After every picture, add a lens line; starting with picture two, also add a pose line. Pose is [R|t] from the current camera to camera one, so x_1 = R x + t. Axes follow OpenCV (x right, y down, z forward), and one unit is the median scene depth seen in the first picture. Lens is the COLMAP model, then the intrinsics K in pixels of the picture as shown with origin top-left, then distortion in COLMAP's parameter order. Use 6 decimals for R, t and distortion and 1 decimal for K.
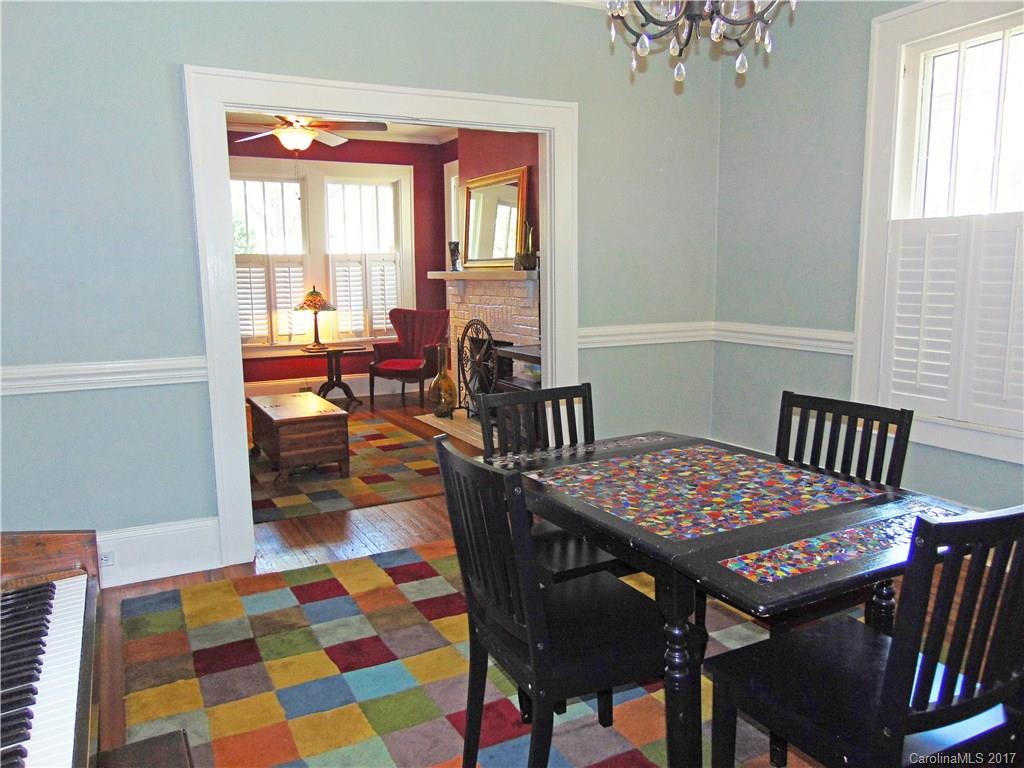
lens RADIAL K [[761.9, 0, 514.3], [0, 761.9, 380.1], [0, 0, 1]] dist [-0.030885, 0.018086]
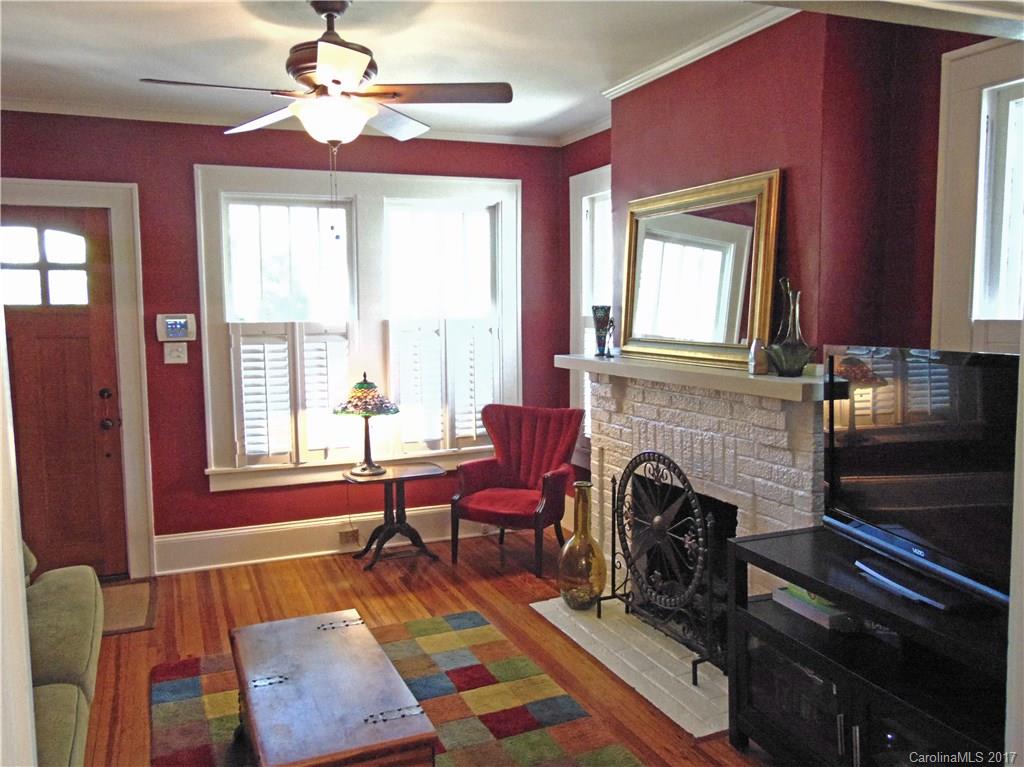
lens RADIAL K [[823.1, 0, 508.9], [0, 823.1, 391.0], [0, 0, 1]] dist [-0.000151, -0.000815]
pose [[0.996418, 0.008132, -0.084167, -0.089546], [-0.011243, 0.999268, -0.036556, -0.085358], [0.083808, 0.037372, 0.995781, 0.340584]]
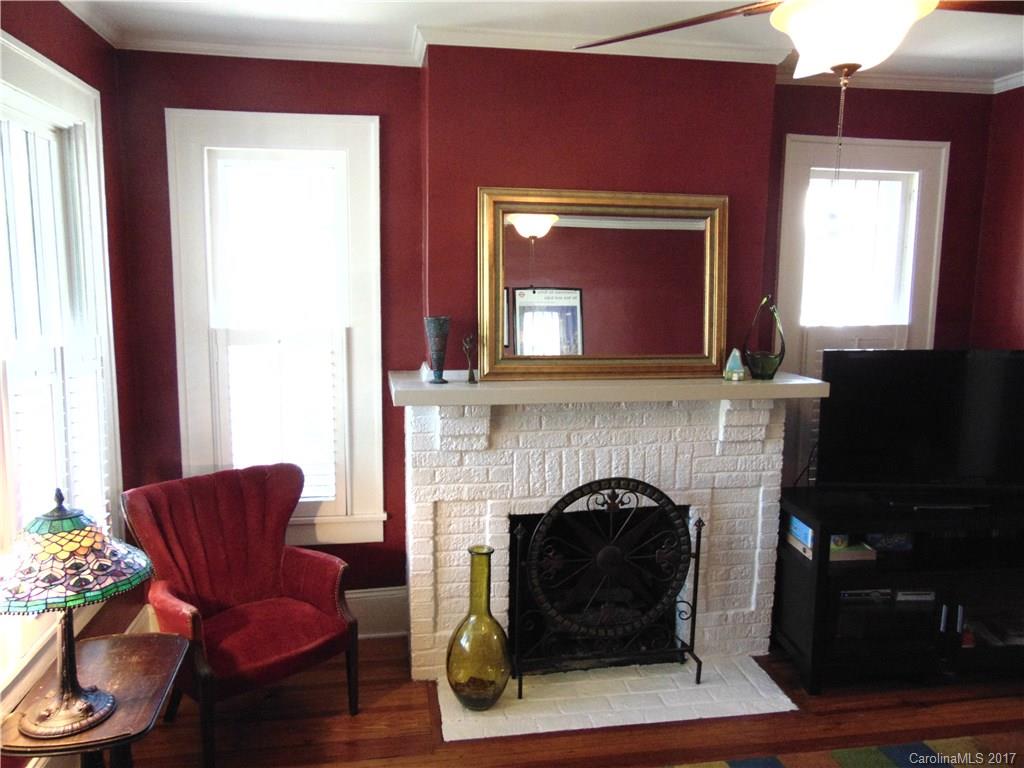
lens RADIAL K [[761.9, 0, 512.2], [0, 761.9, 374.3], [0, 0, 1]] dist [-0.030885, 0.018086]
pose [[0.315486, -0.109657, 0.942573, -0.453863], [0.121654, 0.989778, 0.074430, -0.163492], [-0.941100, 0.091186, 0.325601, 0.756330]]
